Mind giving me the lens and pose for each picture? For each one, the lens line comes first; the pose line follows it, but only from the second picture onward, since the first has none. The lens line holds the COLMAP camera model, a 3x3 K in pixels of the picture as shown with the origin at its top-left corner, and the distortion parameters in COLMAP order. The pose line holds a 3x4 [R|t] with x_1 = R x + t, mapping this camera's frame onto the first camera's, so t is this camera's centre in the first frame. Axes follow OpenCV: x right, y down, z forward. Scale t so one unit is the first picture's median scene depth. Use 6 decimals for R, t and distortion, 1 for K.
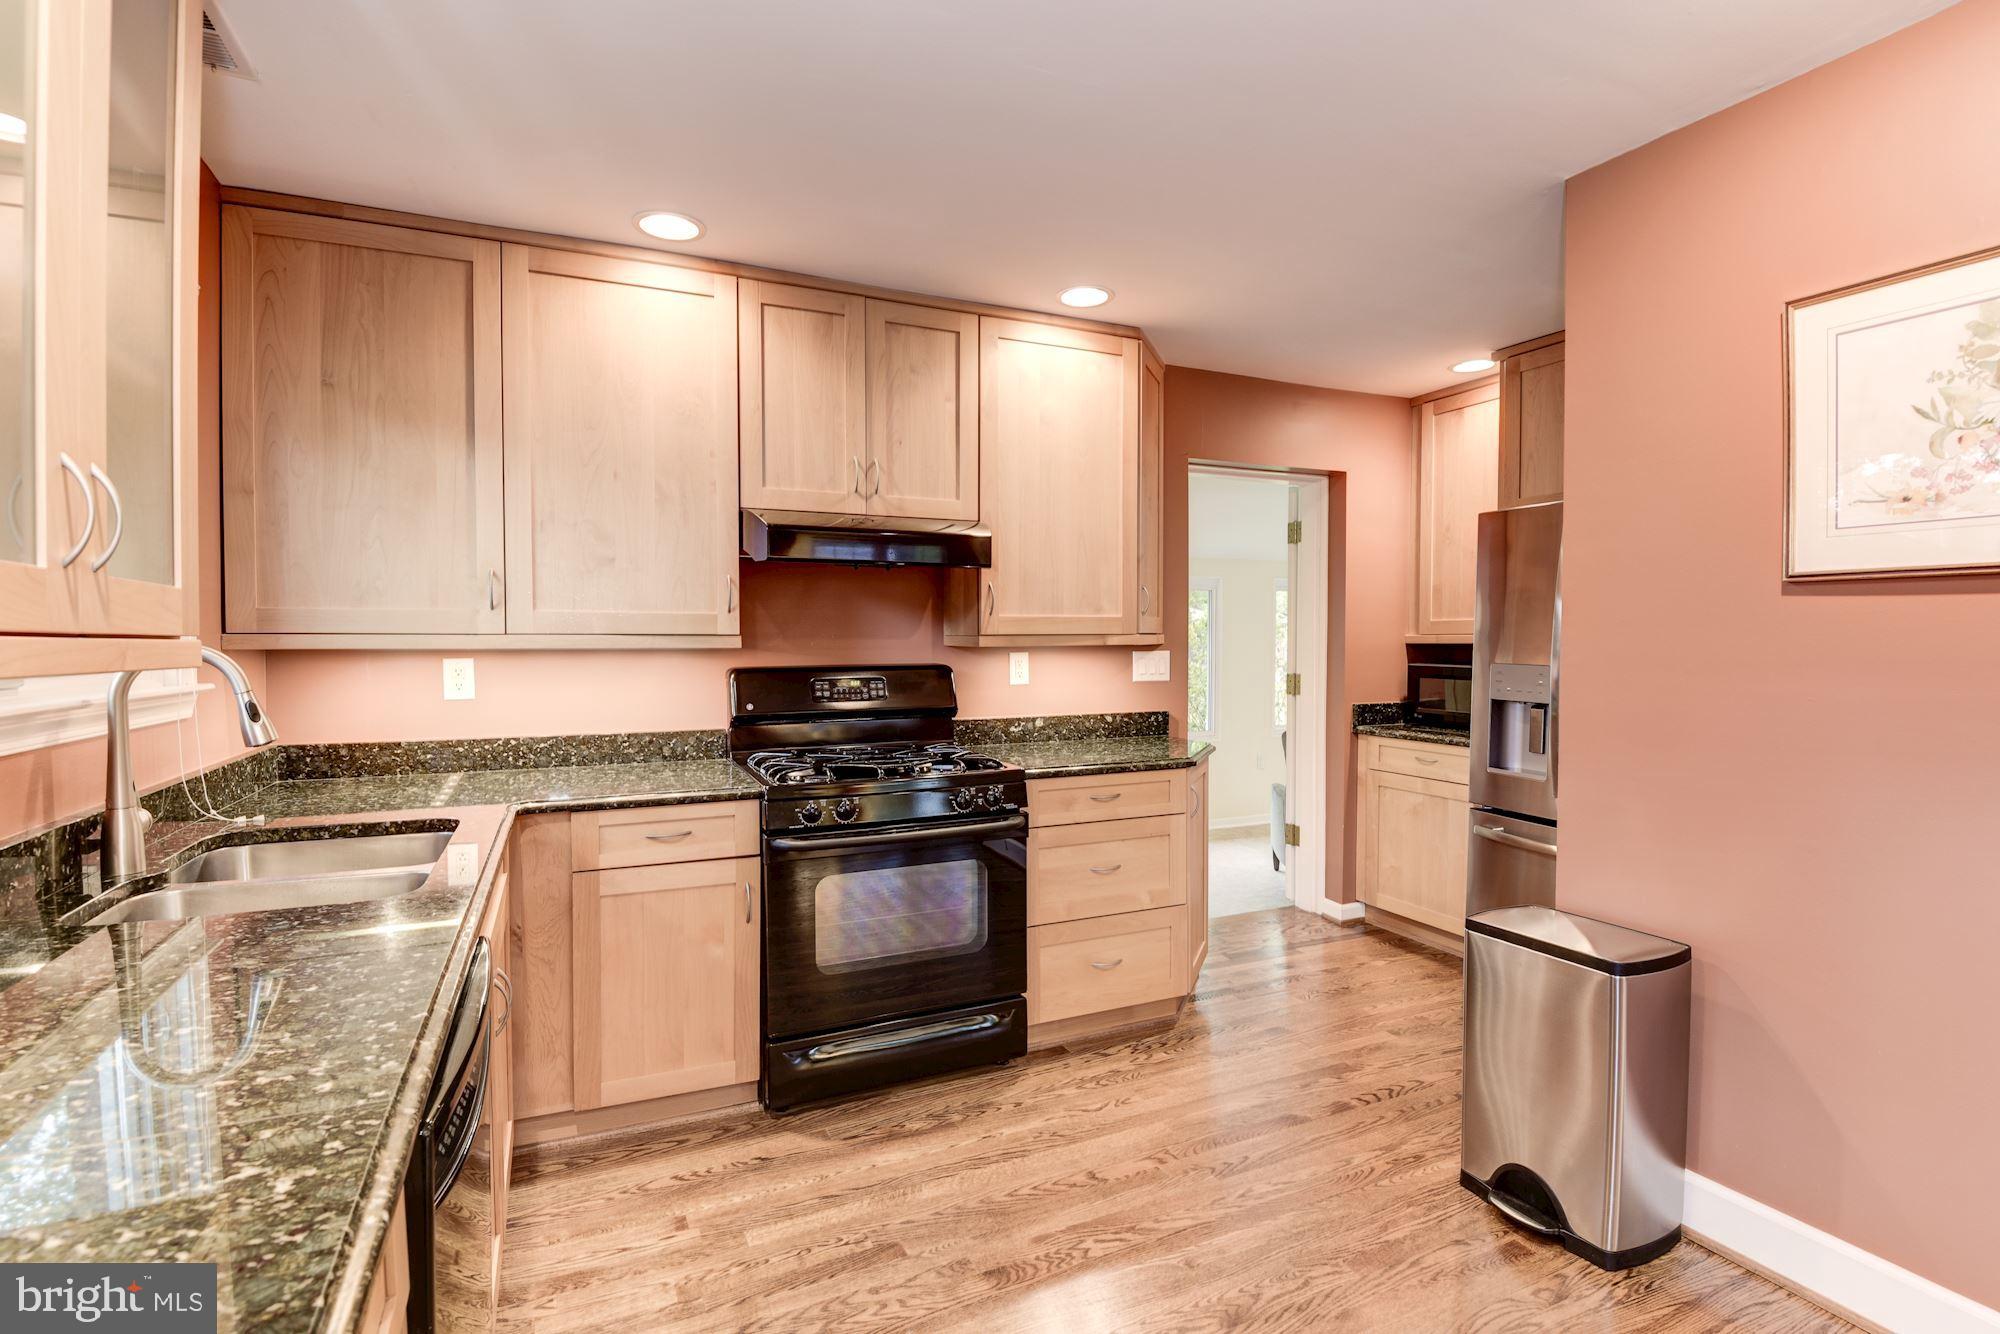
lens RADIAL K [[929.9, 0, 1002.4], [0, 929.9, 661.9], [0, 0, 1]] dist [-0.007251, -0.011091]
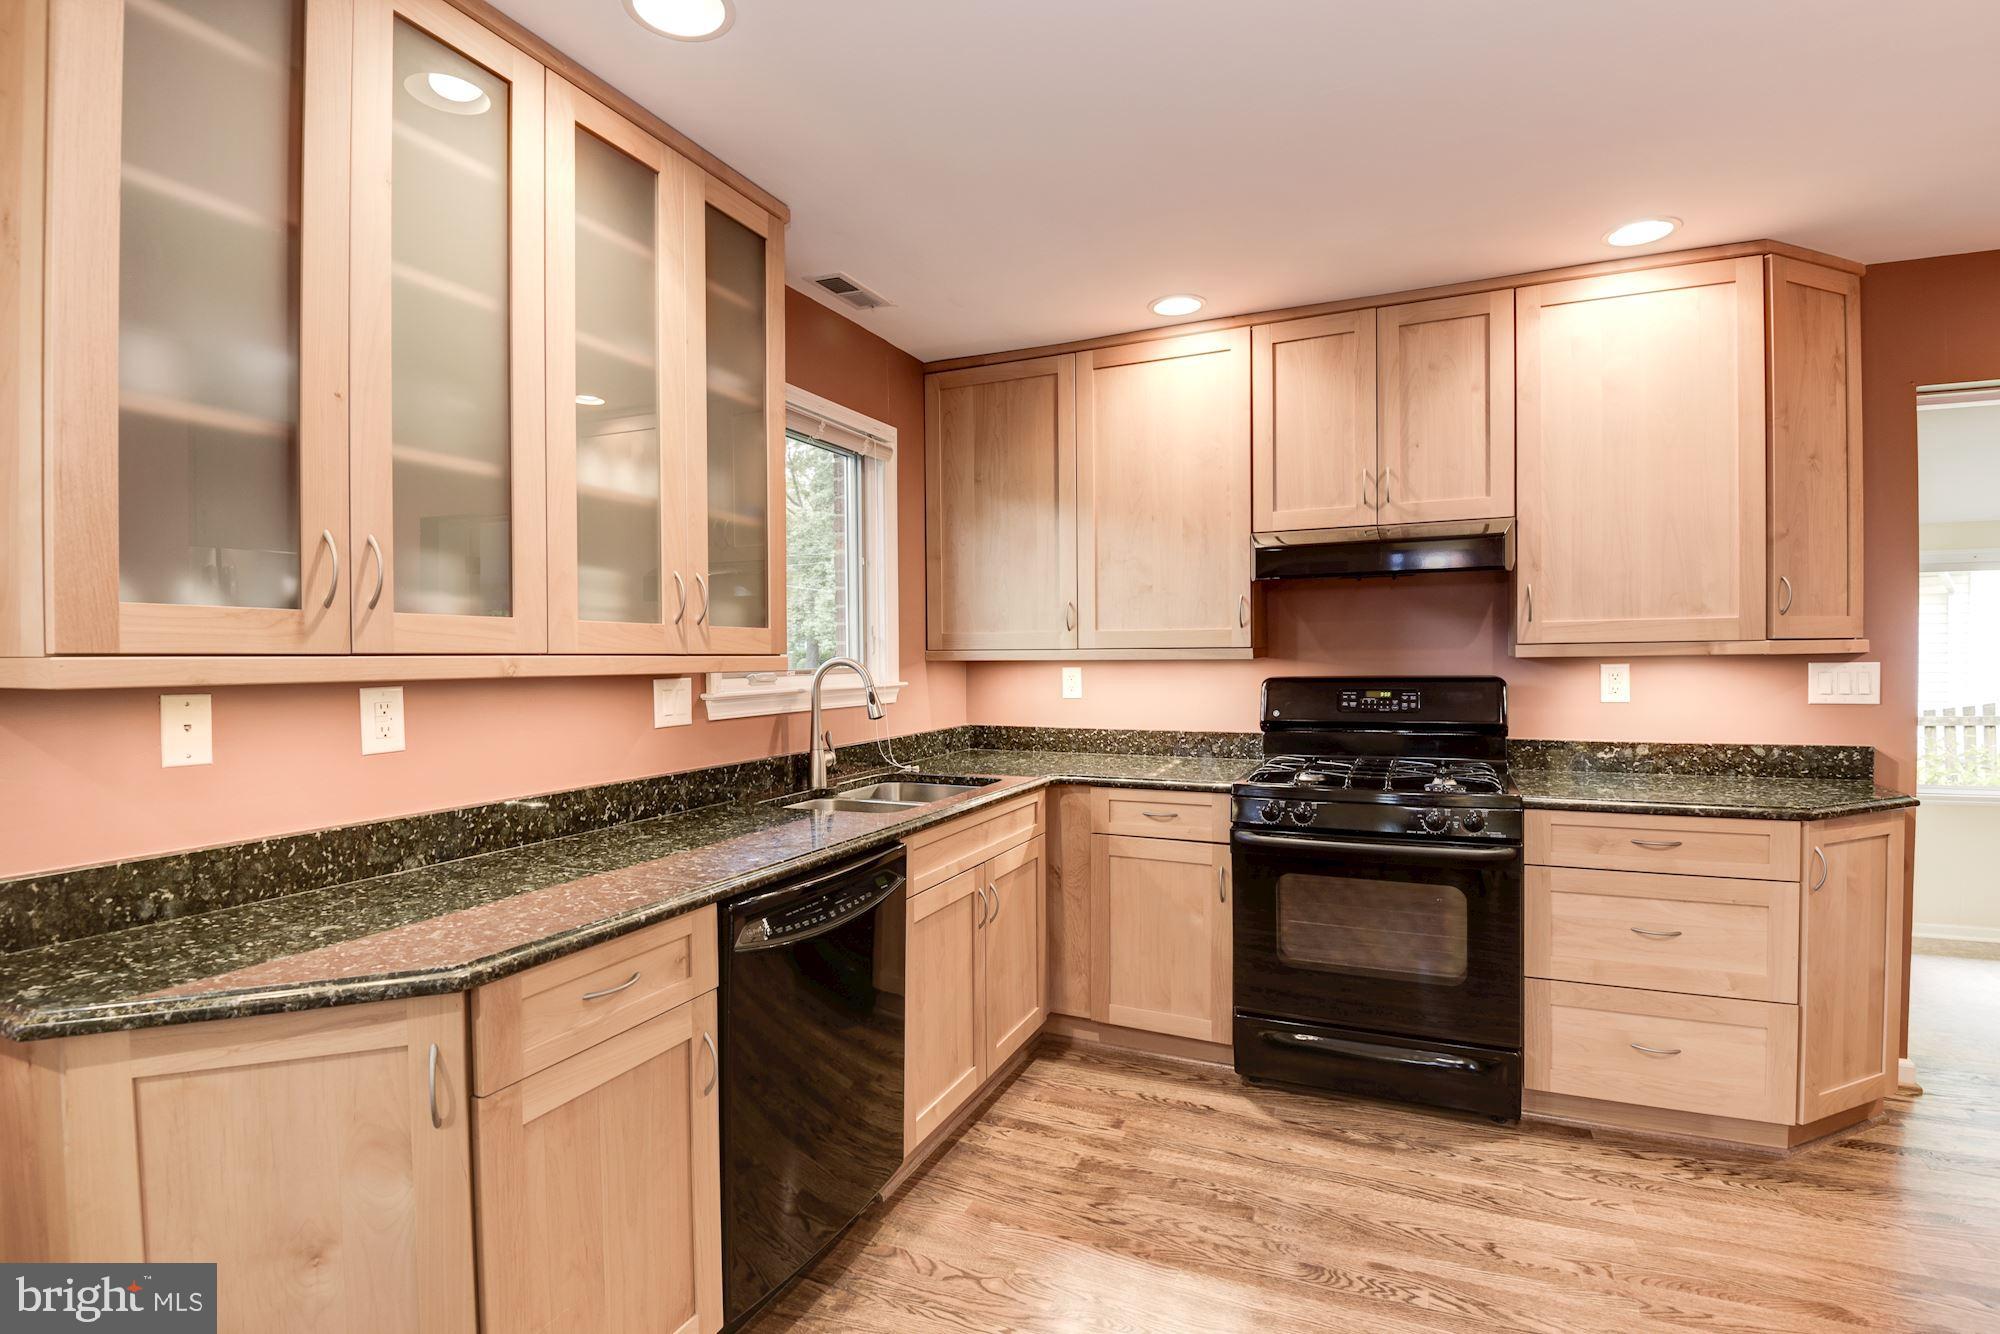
lens RADIAL K [[929.9, 0, 1024.5], [0, 929.9, 675.4], [0, 0, 1]] dist [-0.007251, -0.011091]
pose [[0.664551, 0.010696, -0.747166, 0.379201], [-0.010211, 0.999934, 0.005232, 0.001374], [0.747173, 0.004152, 0.664616, 0.060804]]
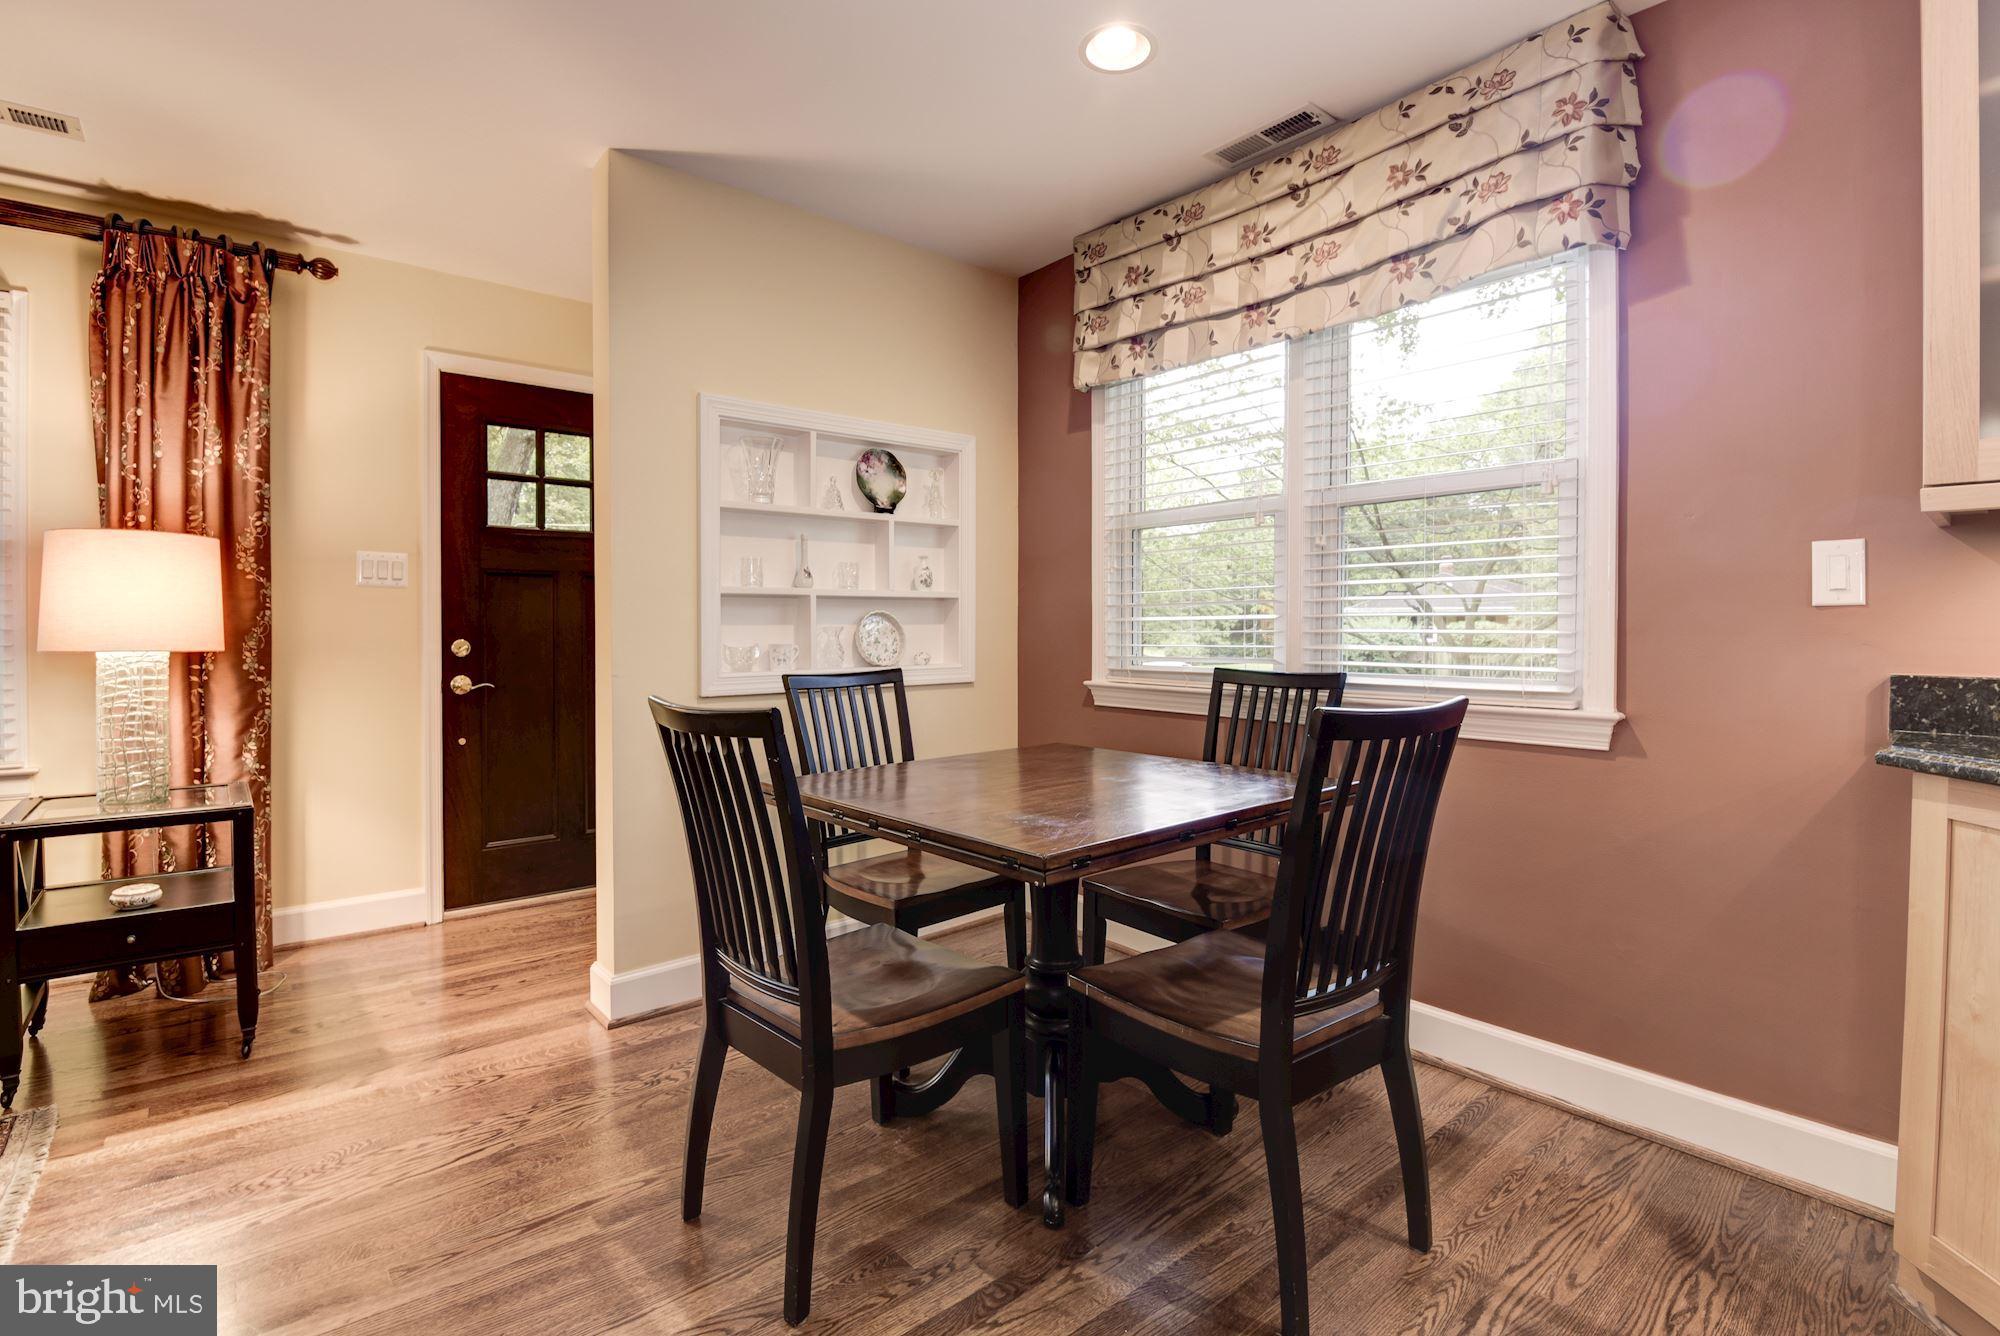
lens RADIAL K [[929.9, 0, 984.0], [0, 929.9, 654.3], [0, 0, 1]] dist [-0.007251, -0.011091]
pose [[-0.967101, 0.005909, -0.254325, 0.462898], [-0.007661, 0.998600, 0.052336, 0.071066], [0.254278, 0.052563, -0.965702, 0.376734]]
